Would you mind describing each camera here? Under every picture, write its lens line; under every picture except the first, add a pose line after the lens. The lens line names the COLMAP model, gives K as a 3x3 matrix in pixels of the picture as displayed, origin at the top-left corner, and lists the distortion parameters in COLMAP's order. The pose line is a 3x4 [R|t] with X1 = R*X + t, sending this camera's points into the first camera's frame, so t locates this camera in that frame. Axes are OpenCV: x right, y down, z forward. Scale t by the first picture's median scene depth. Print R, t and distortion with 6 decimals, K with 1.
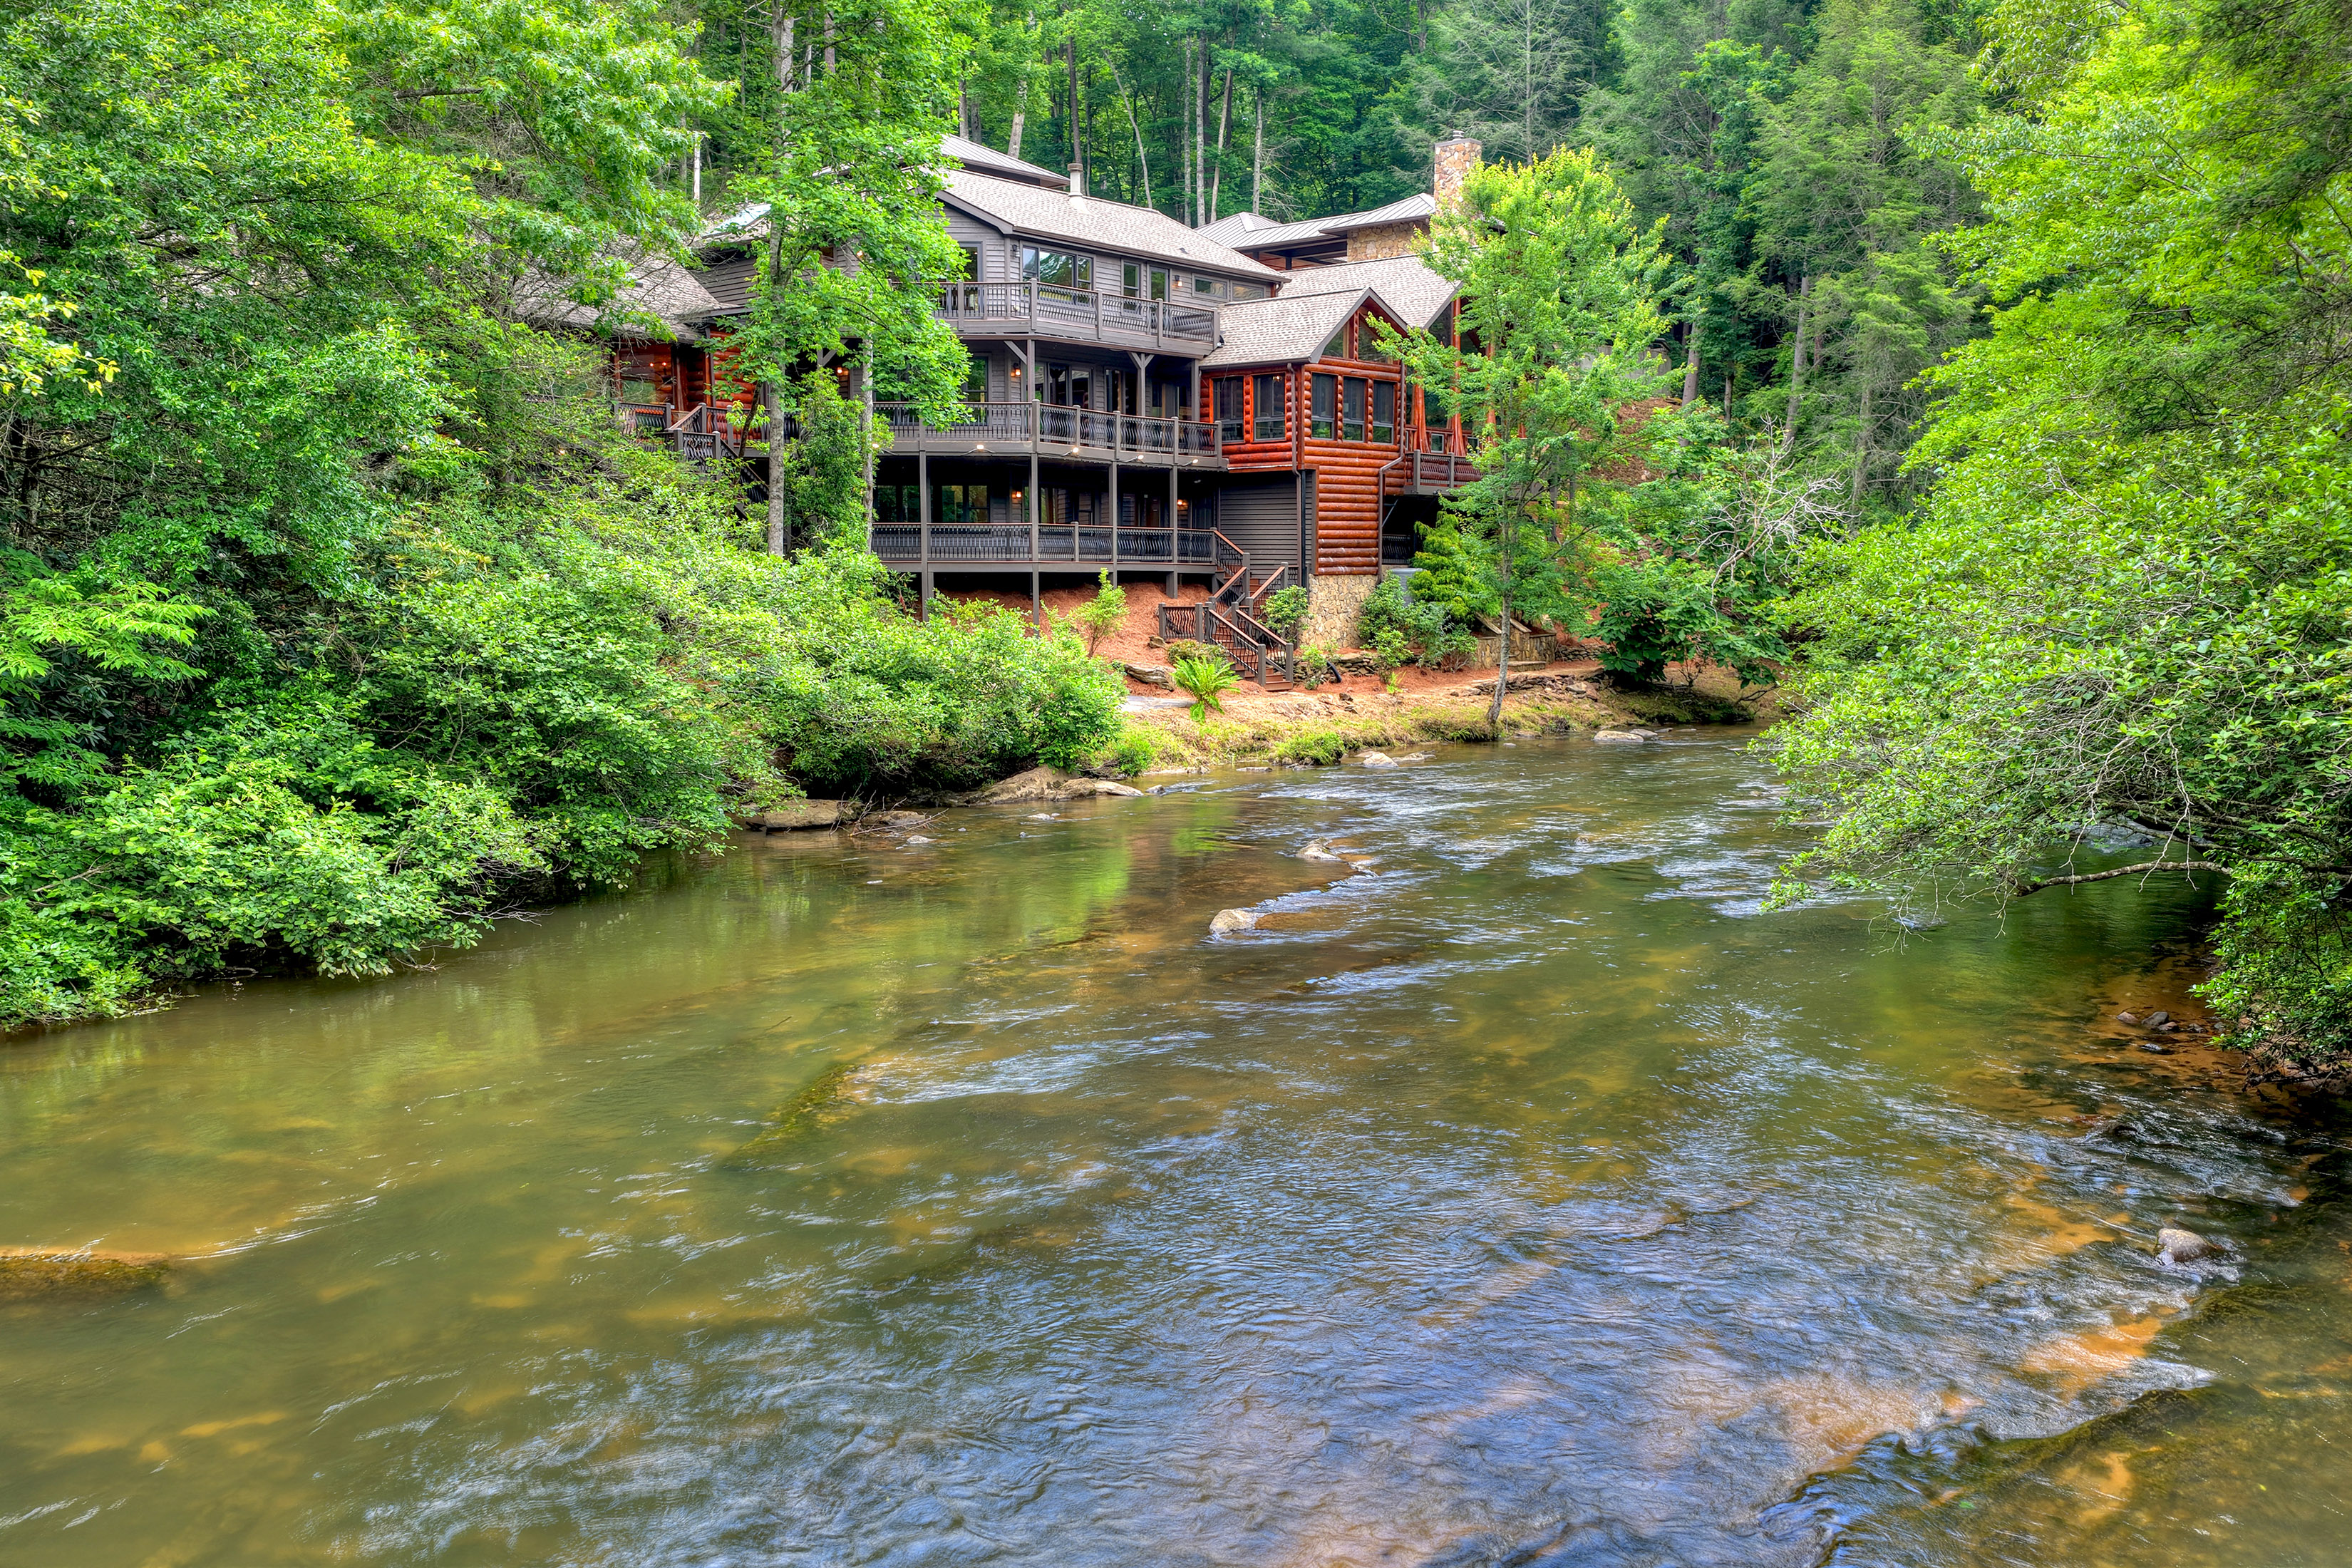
lens RADIAL K [[1963.8, 0, 1177.0], [0, 1963.8, 803.0], [0, 0, 1]] dist [-0.011484, 0.028911]
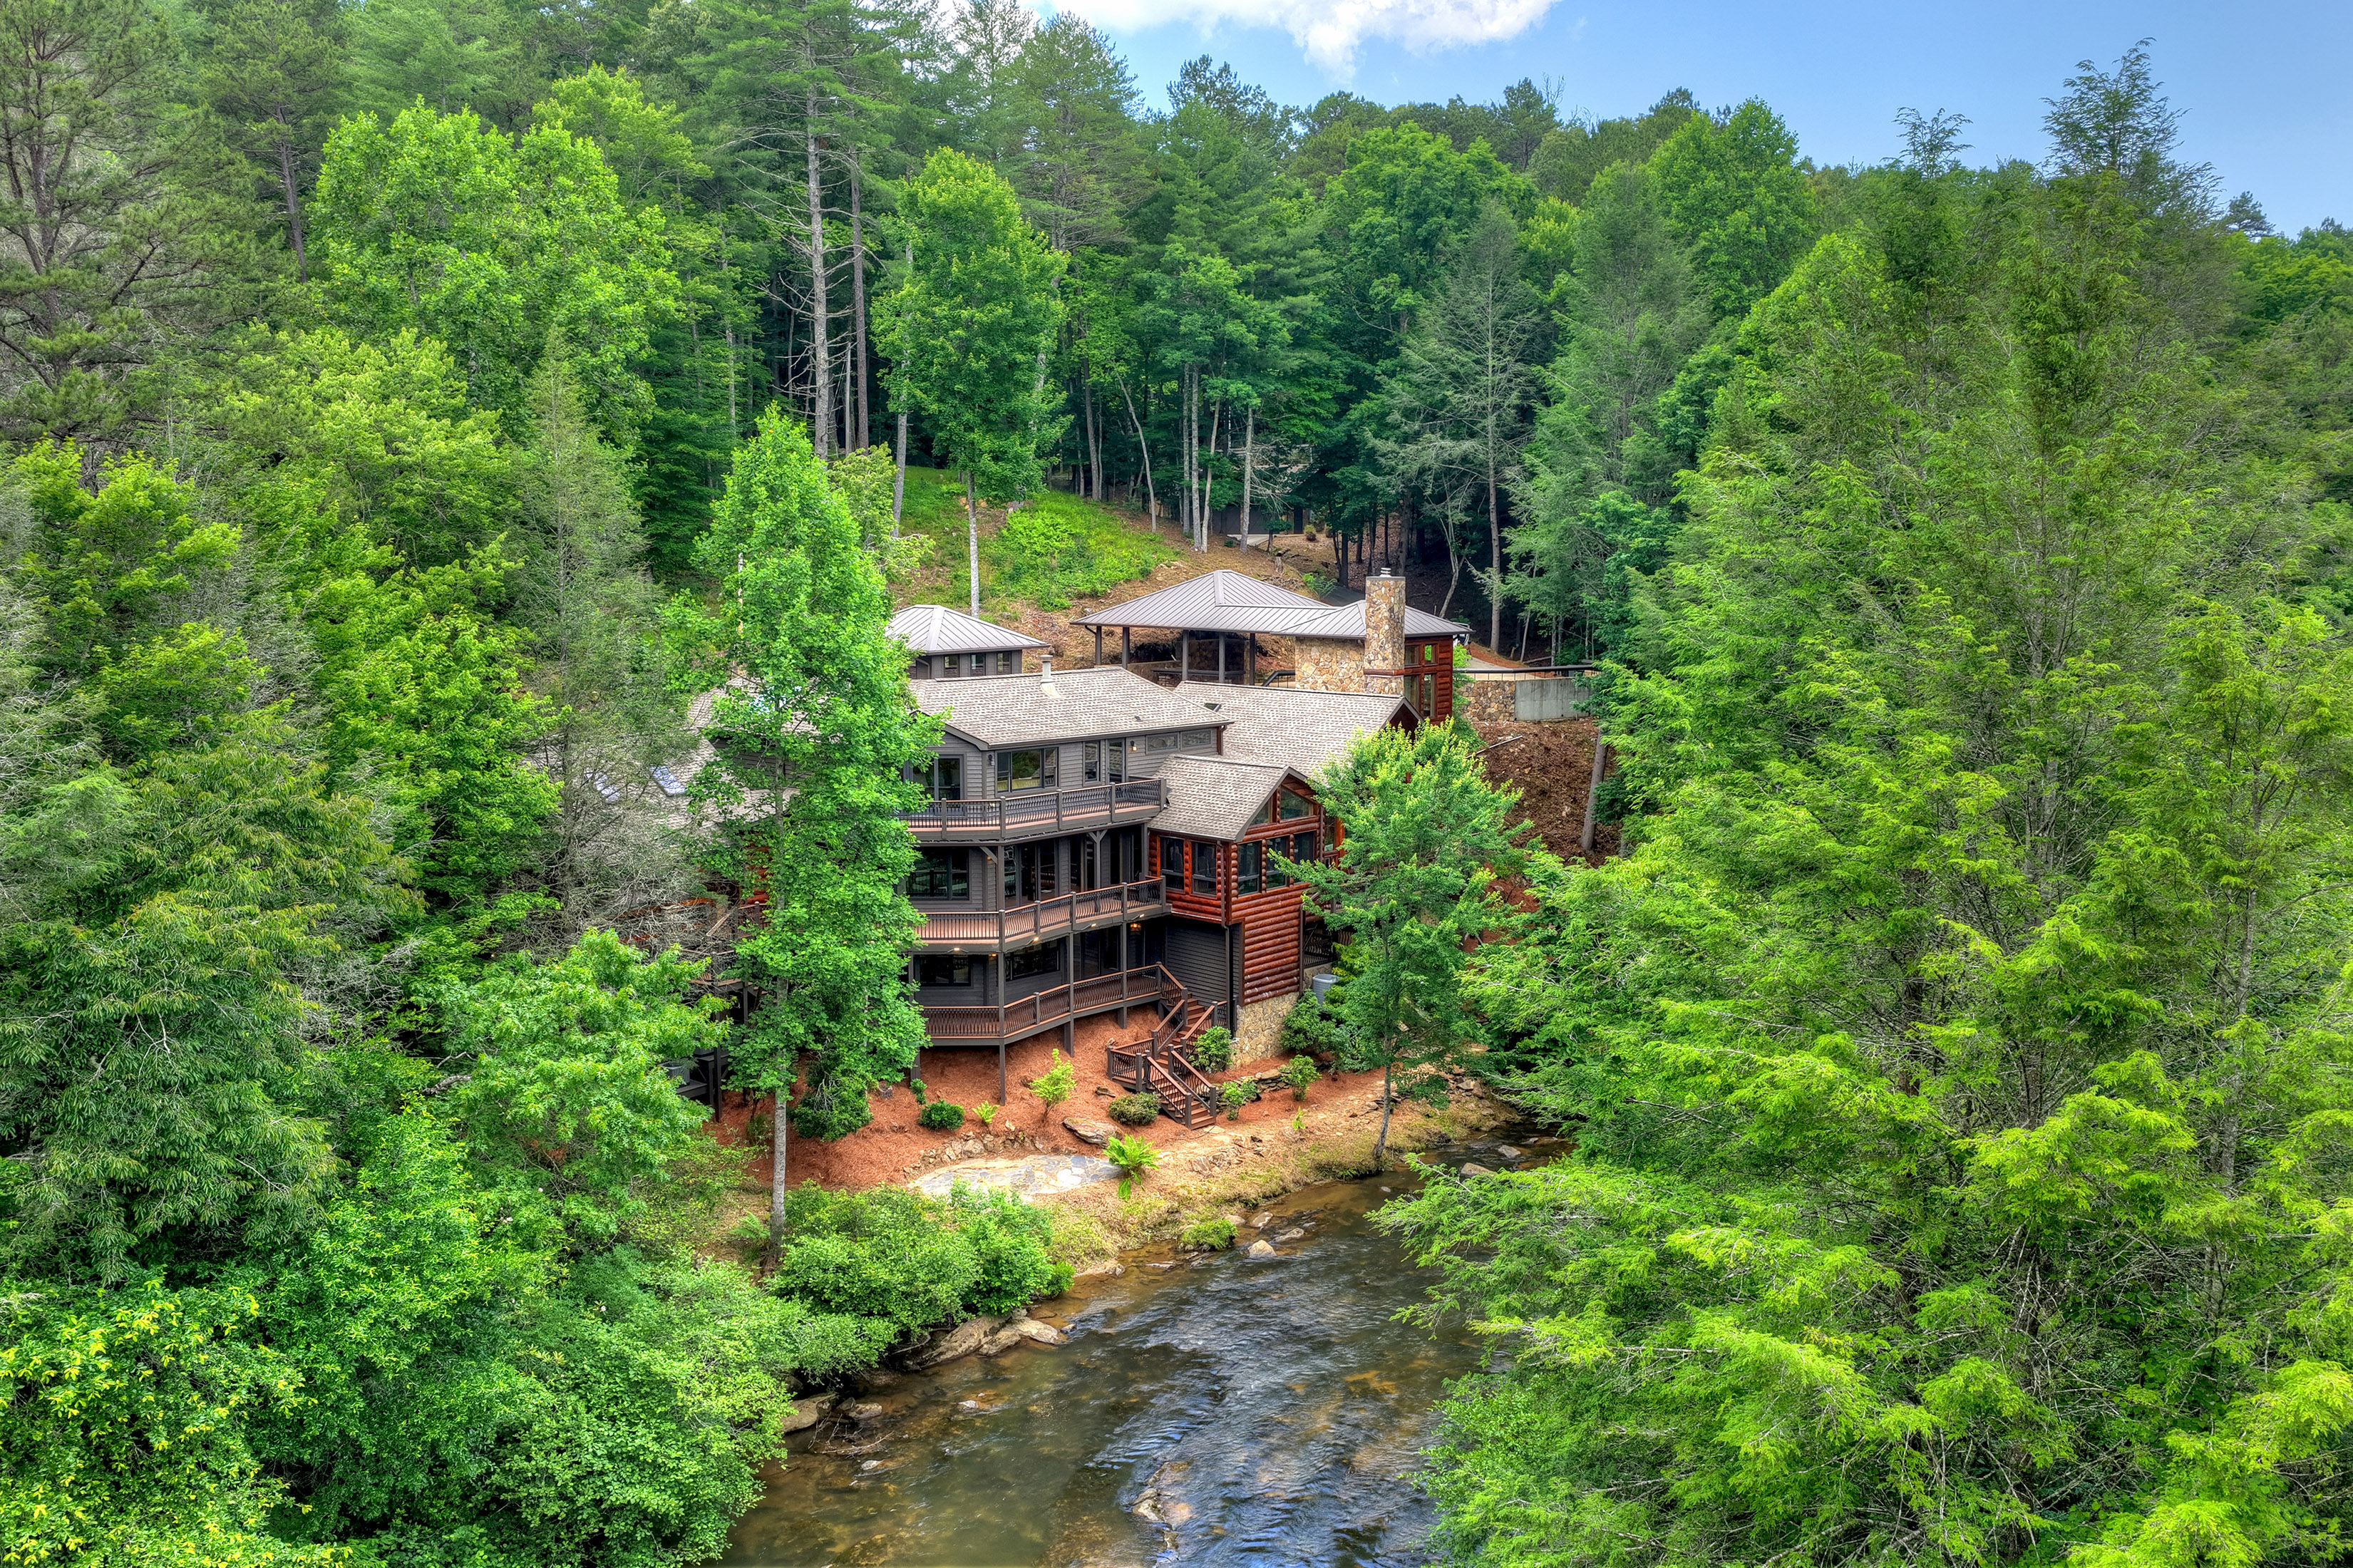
lens RADIAL K [[1964.5, 0, 1172.1], [0, 1964.5, 795.7], [0, 0, 1]] dist [-0.011484, 0.028911]
pose [[0.999244, 0.006572, -0.038308, 0.075271], [-0.005907, 0.999830, 0.017451, -0.274969], [0.038416, -0.017211, 0.999114, -0.211435]]
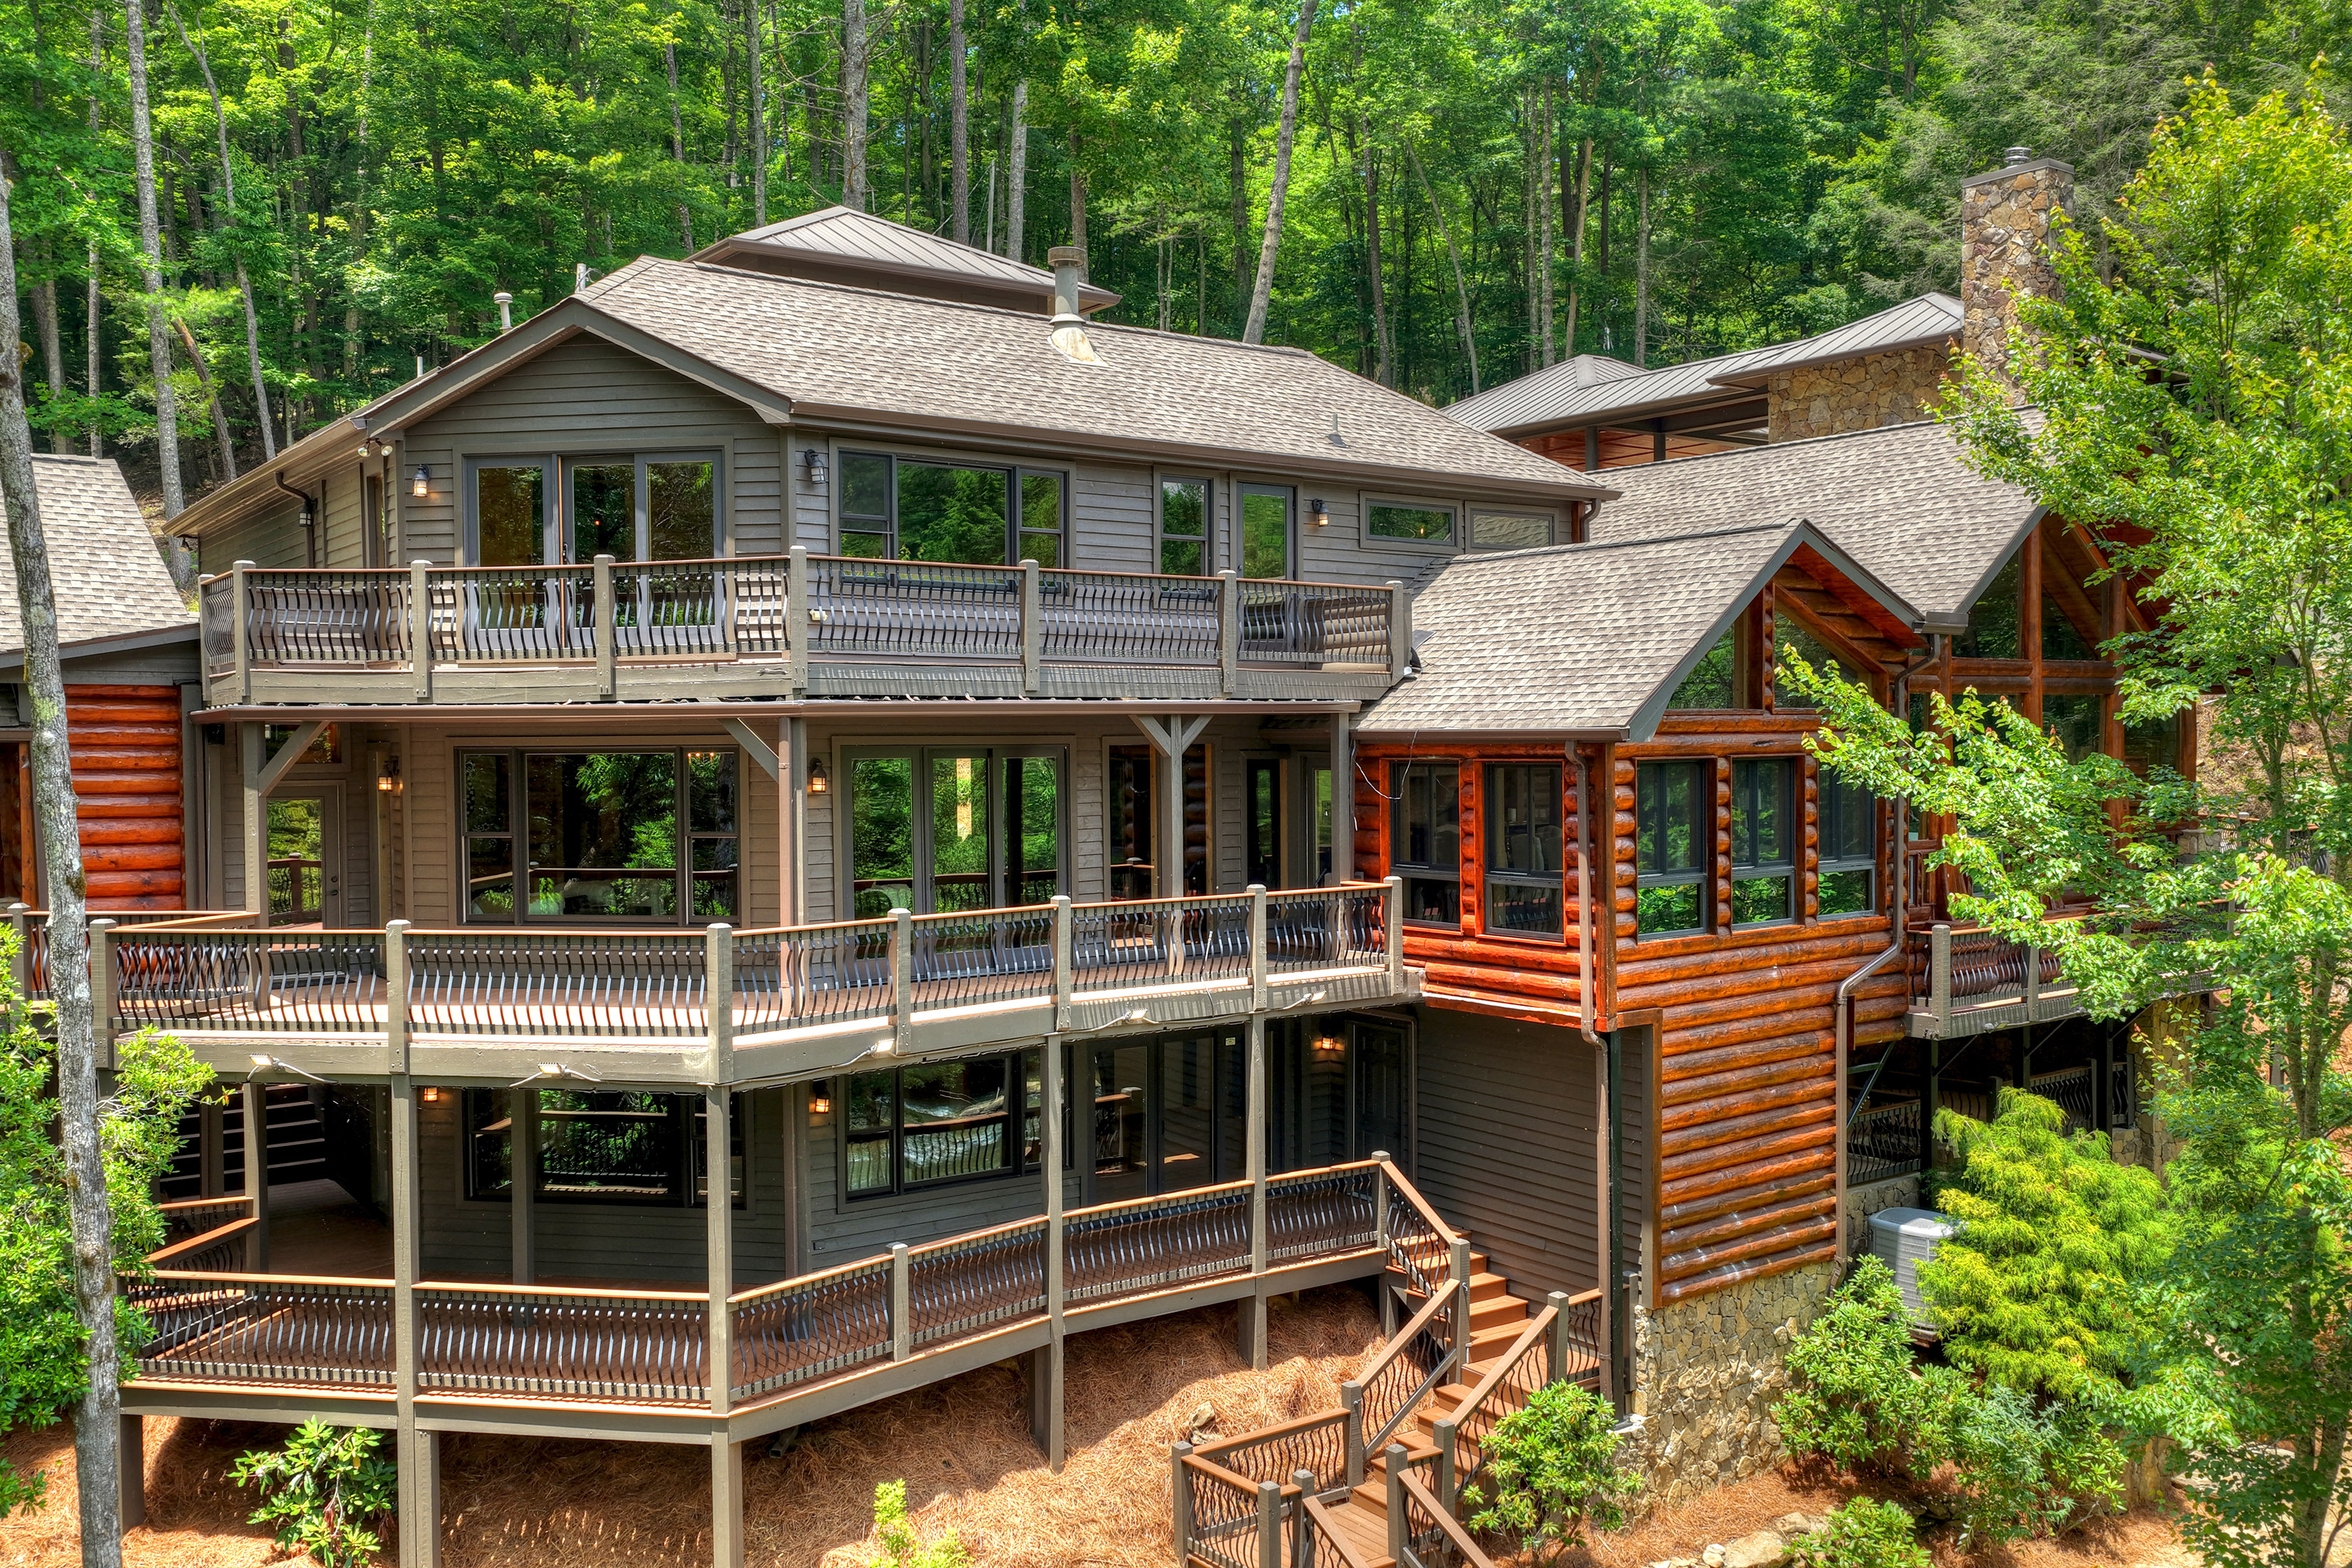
lens RADIAL K [[1963.5, 0, 1168.9], [0, 1963.5, 804.1], [0, 0, 1]] dist [-0.011484, 0.028911]
pose [[0.973095, -0.000573, -0.230404, 0.069250], [-0.018468, 0.996585, -0.080478, -0.184220], [0.229663, 0.082568, 0.969761, 0.642350]]
